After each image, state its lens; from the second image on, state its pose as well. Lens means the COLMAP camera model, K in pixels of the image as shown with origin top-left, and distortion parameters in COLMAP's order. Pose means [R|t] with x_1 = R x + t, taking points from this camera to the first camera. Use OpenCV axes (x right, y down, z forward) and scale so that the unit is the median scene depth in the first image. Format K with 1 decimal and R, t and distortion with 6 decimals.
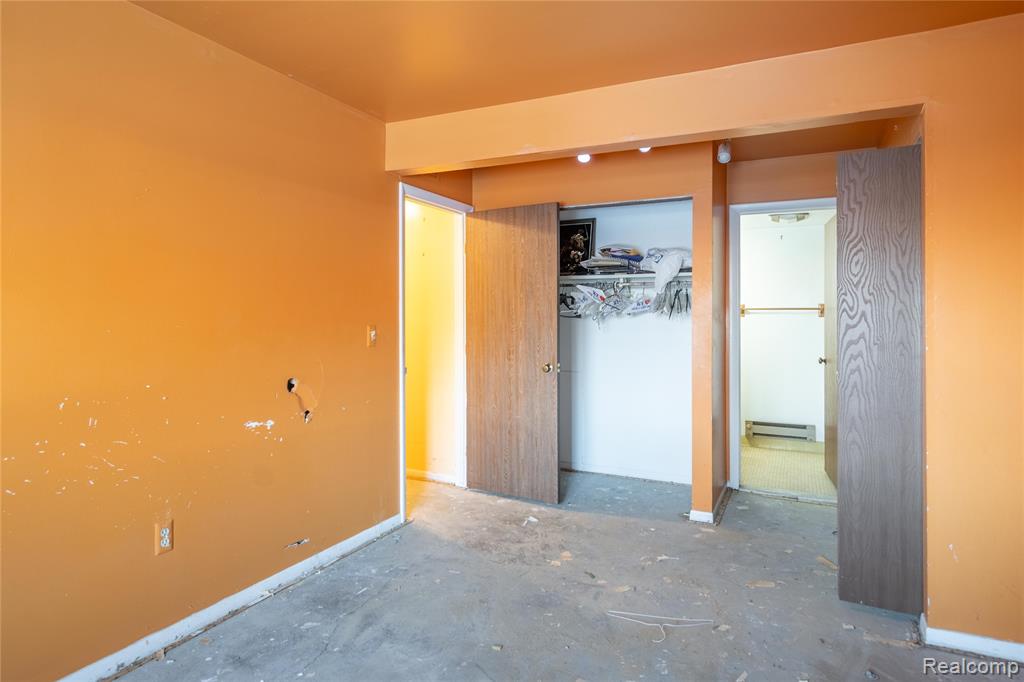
lens RADIAL K [[582.4, 0, 518.8], [0, 582.4, 332.3], [0, 0, 1]] dist [0.001892, -0.000489]
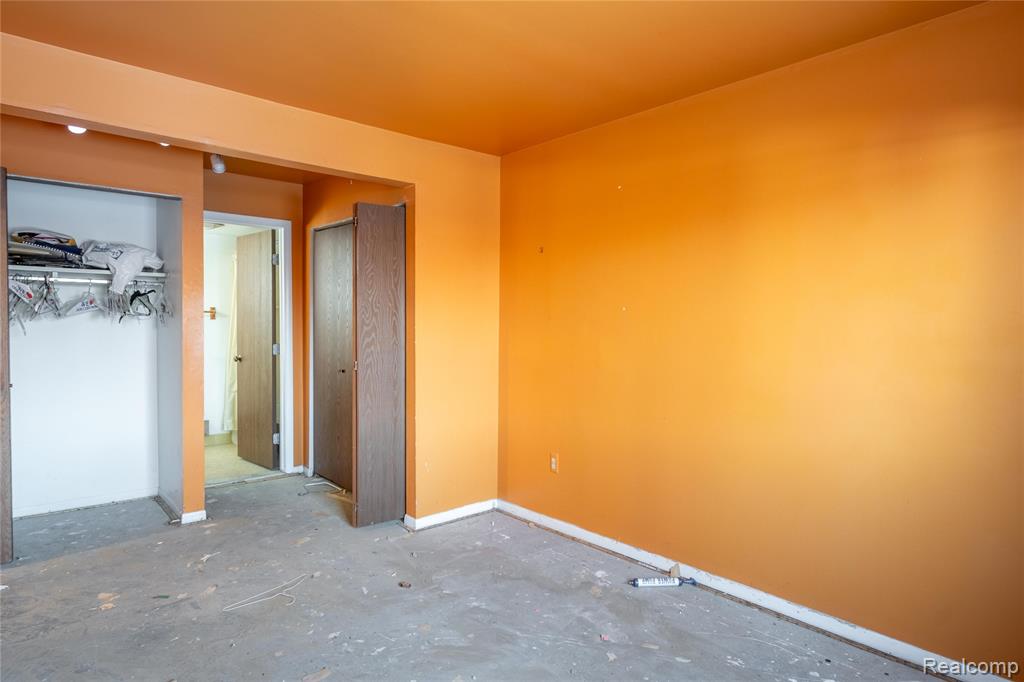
lens RADIAL K [[582.4, 0, 517.0], [0, 582.4, 340.4], [0, 0, 1]] dist [0.001892, -0.000489]
pose [[0.390396, -0.028267, 0.920213, -0.393942], [0.018043, 0.999571, 0.023050, -0.003476], [-0.920470, 0.007604, 0.390739, 0.086179]]
